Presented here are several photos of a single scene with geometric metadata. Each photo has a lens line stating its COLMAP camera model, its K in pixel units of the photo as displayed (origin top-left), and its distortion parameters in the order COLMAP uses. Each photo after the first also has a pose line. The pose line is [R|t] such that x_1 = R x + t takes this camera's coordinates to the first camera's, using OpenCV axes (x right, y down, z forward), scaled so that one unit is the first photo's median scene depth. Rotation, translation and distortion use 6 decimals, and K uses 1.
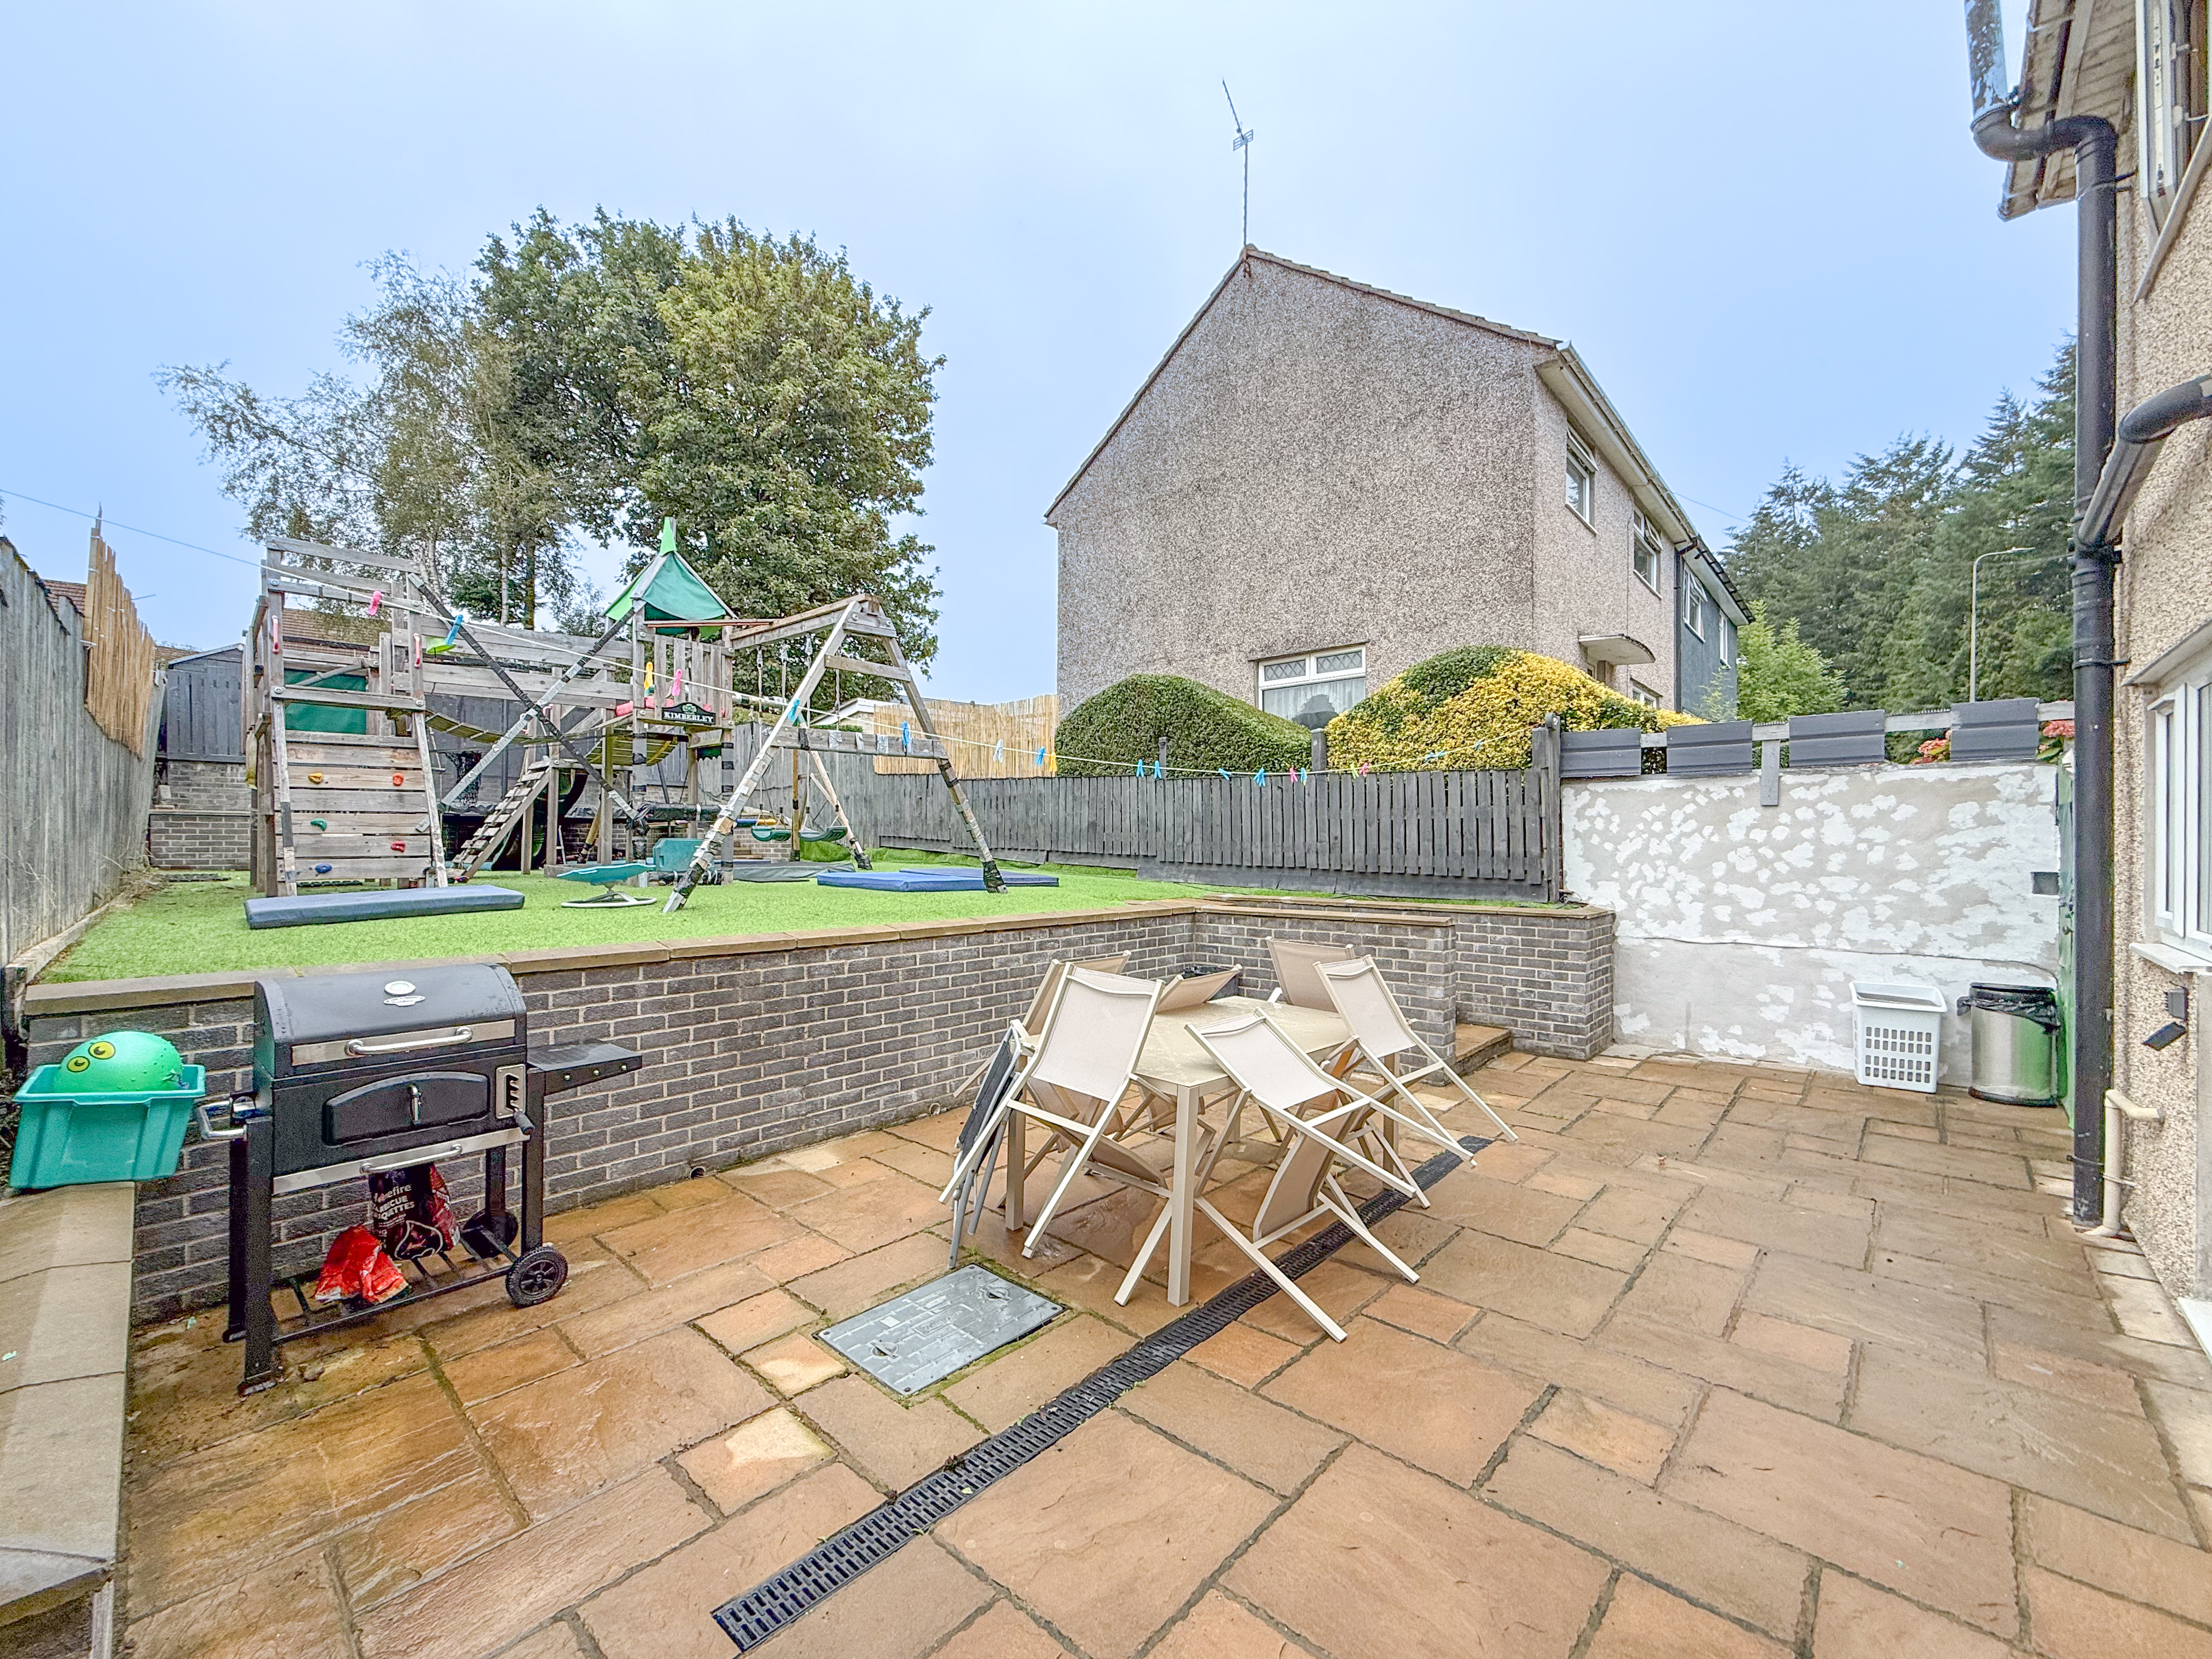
lens RADIAL K [[899.7, 0, 1107.8], [0, 899.7, 842.6], [0, 0, 1]] dist [0.003894, -0.000116]
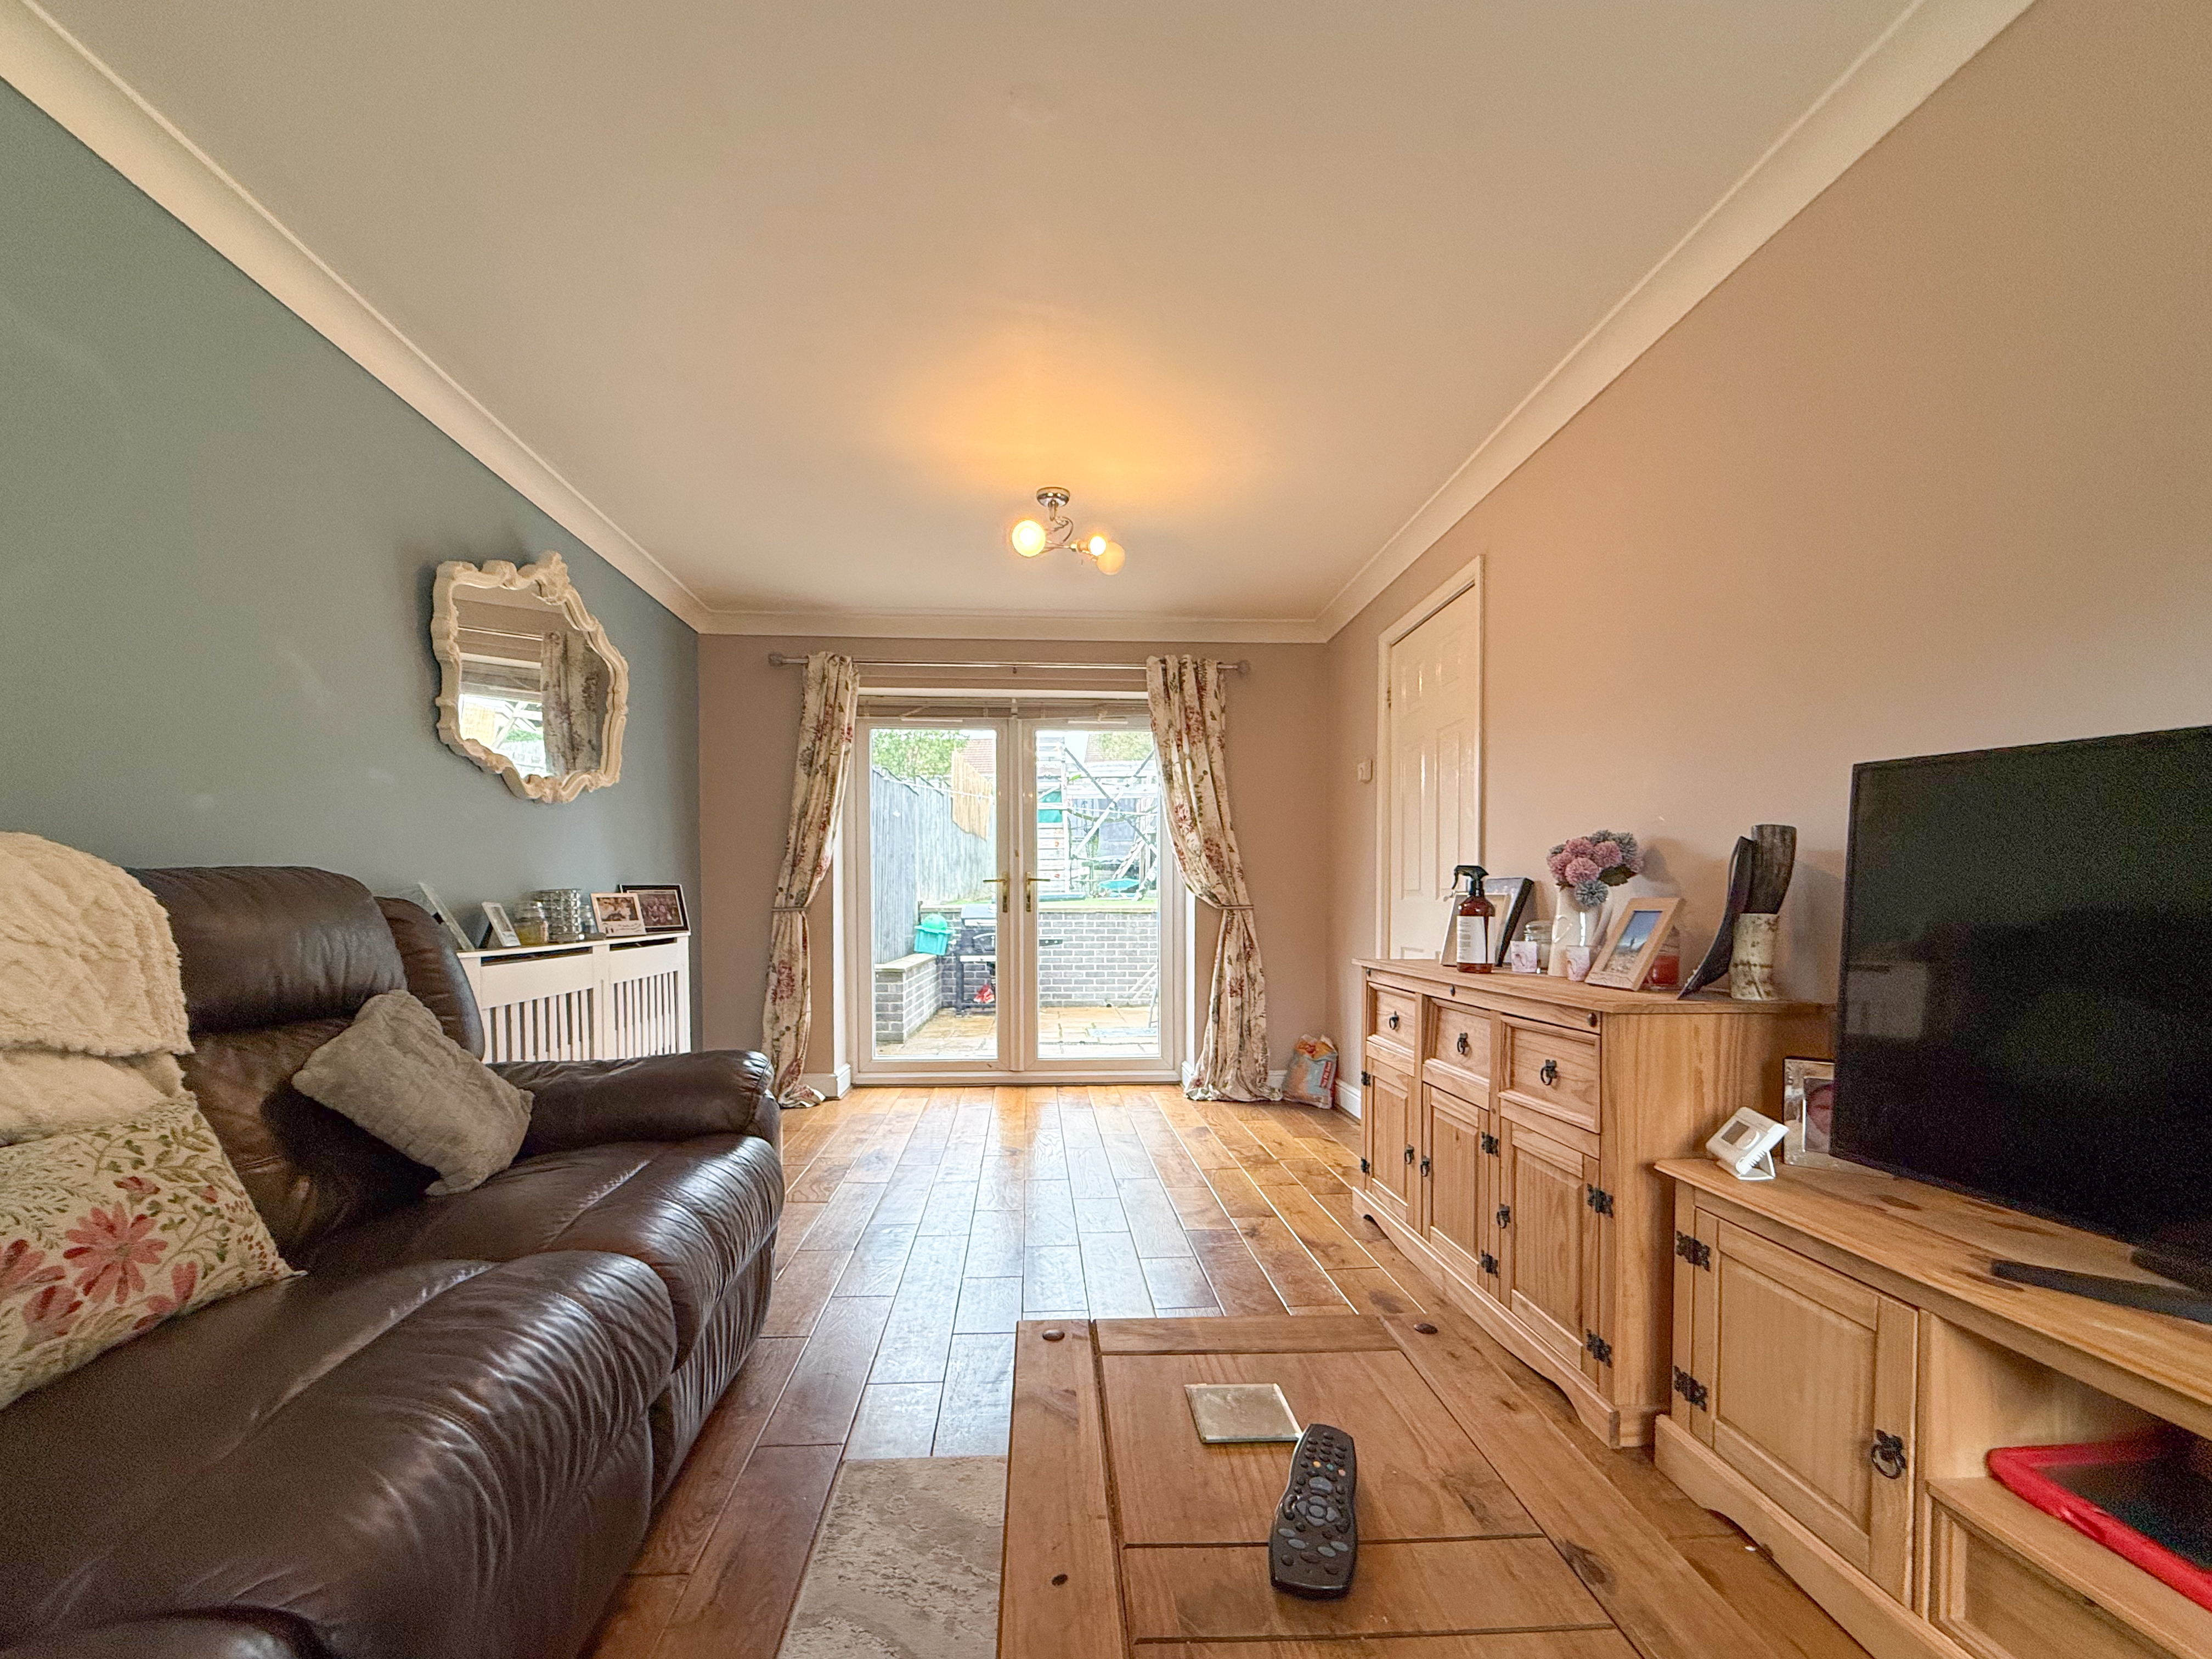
lens RADIAL K [[917.9, 0, 1084.8], [0, 917.9, 924.8], [0, 0, 1]] dist [-0.000373, -0.000126]
pose [[0.712521, 0.014433, -0.701502, 0.473203], [0.004991, 0.999659, 0.025637, 0.040946], [0.701633, -0.021768, 0.712206, -0.294033]]
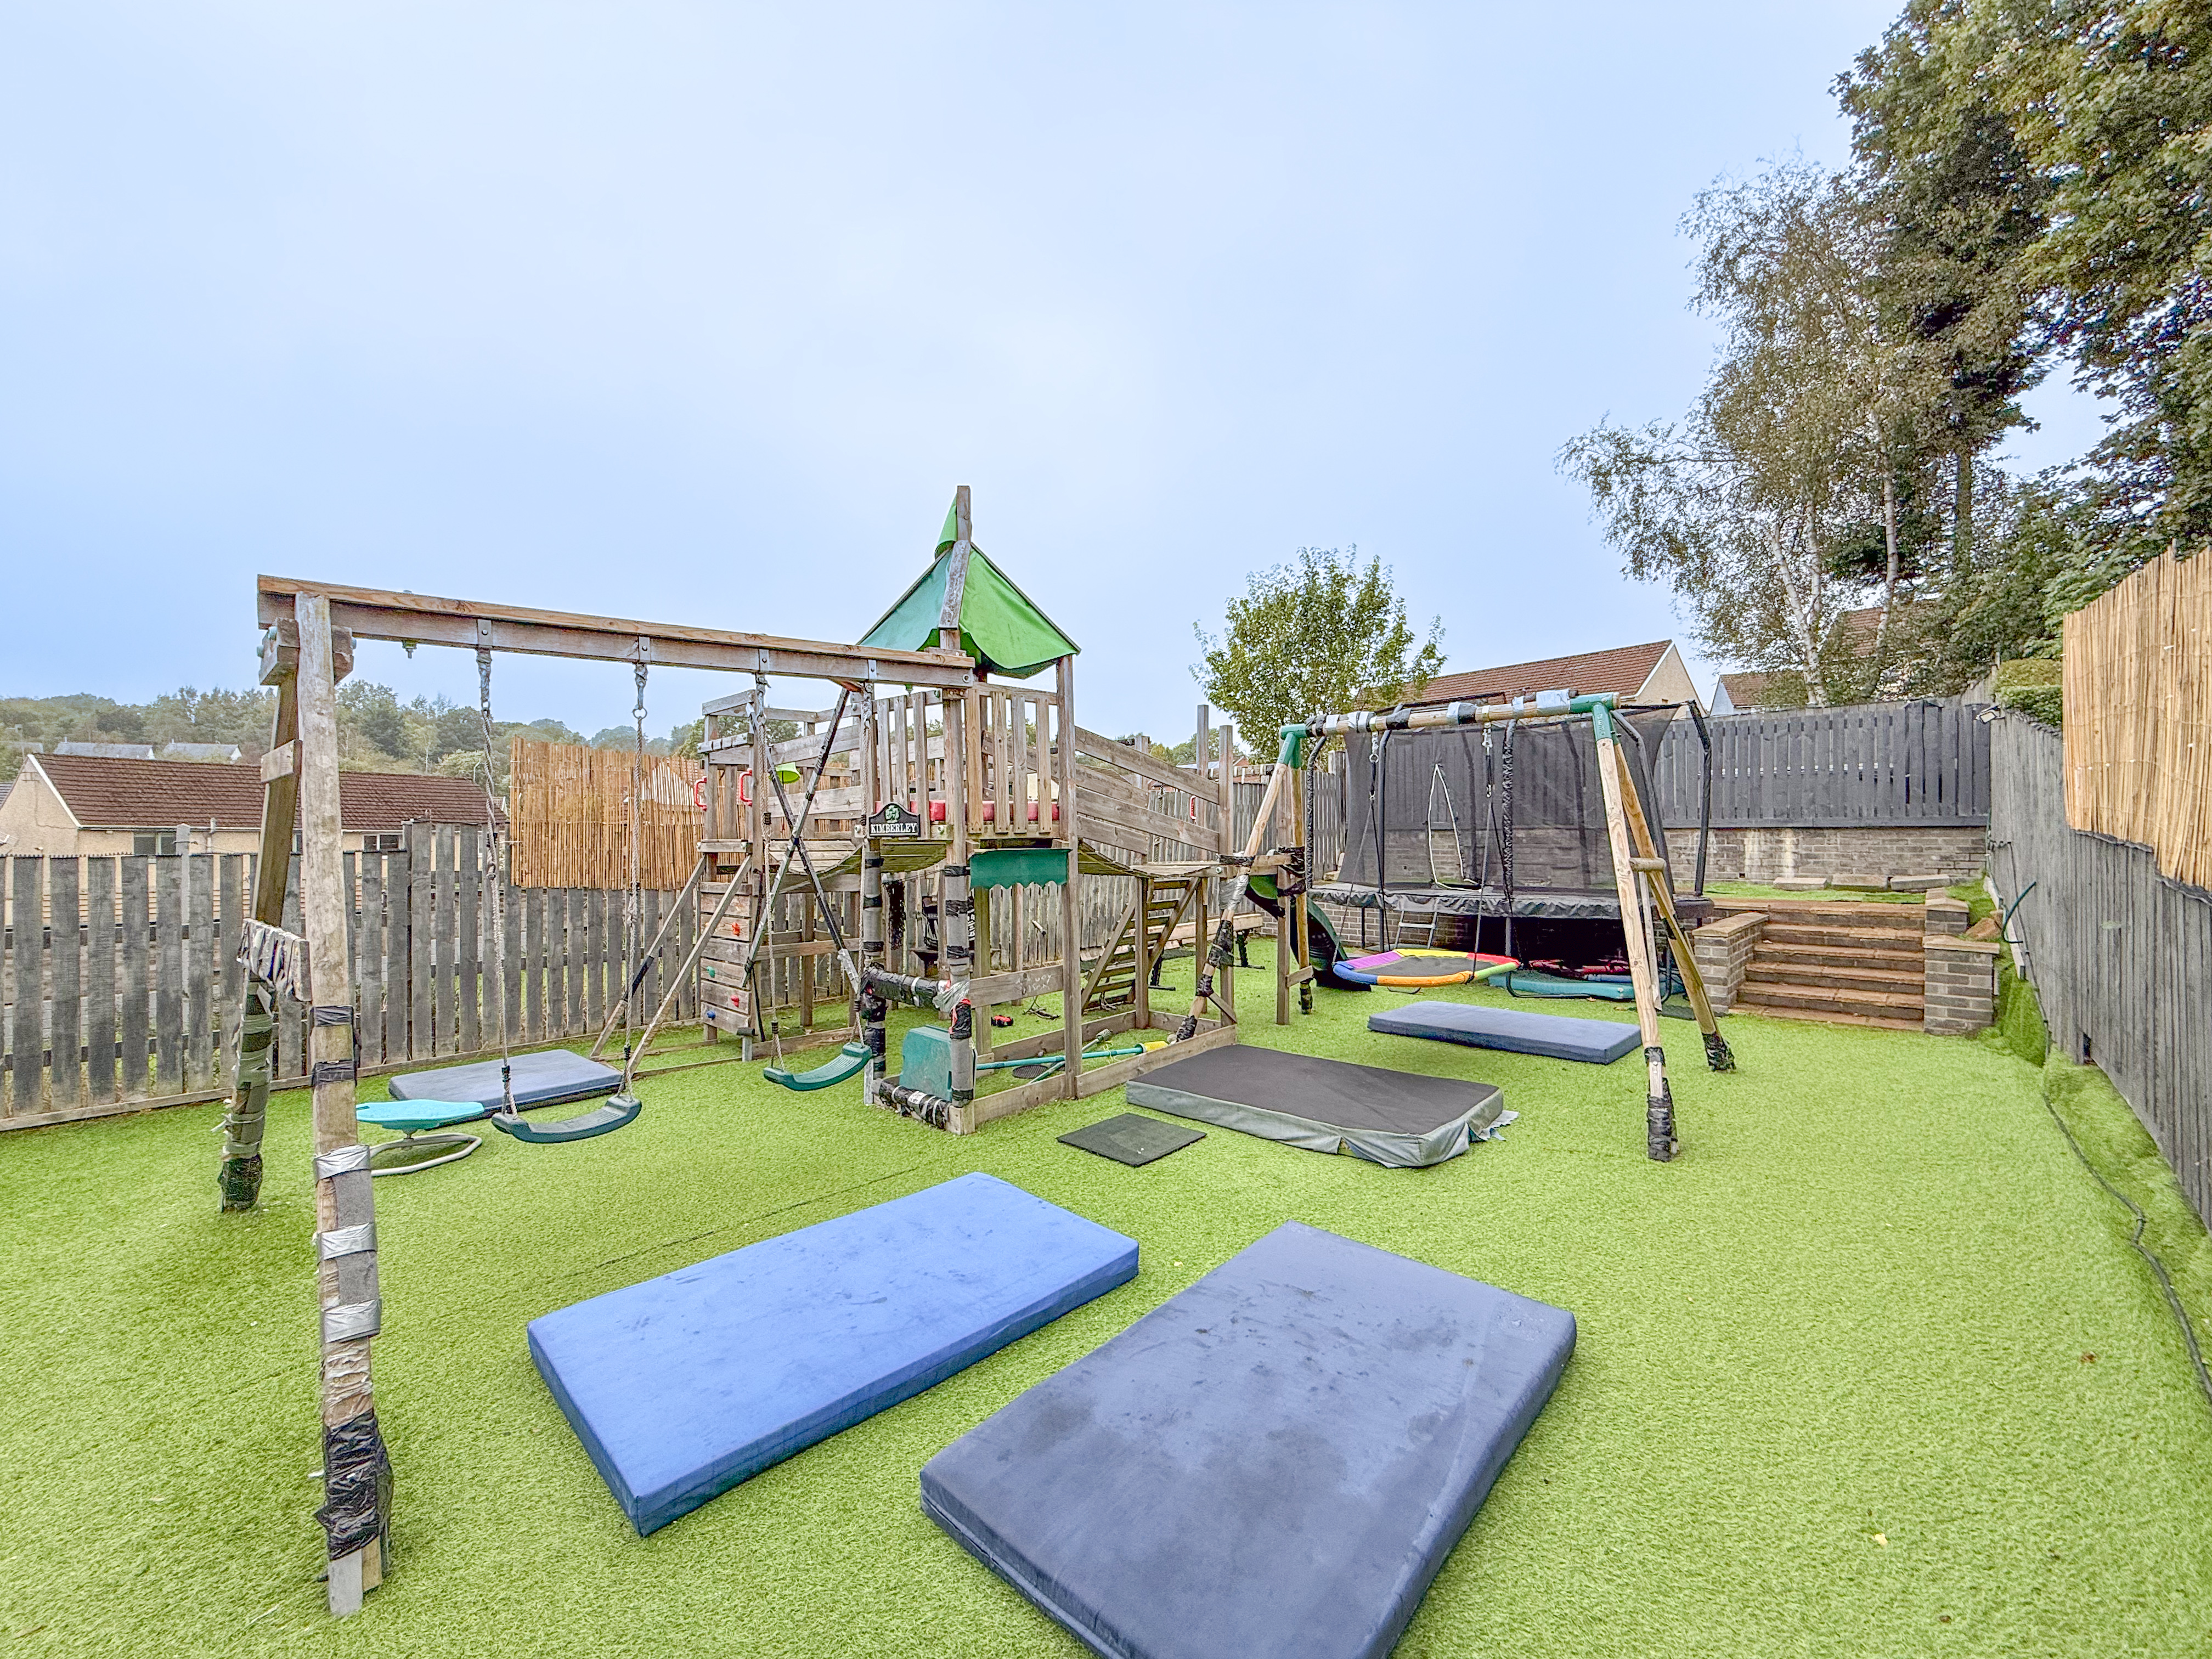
lens RADIAL K [[882.5, 0, 1111.9], [0, 882.5, 846.0], [0, 0, 1]] dist [0.002944, -0.000239]
pose [[-0.008153, 0.007279, -0.999940, 0.080189], [0.006597, 0.999952, 0.007226, -0.101563], [0.999945, -0.006538, -0.008201, 0.886184]]
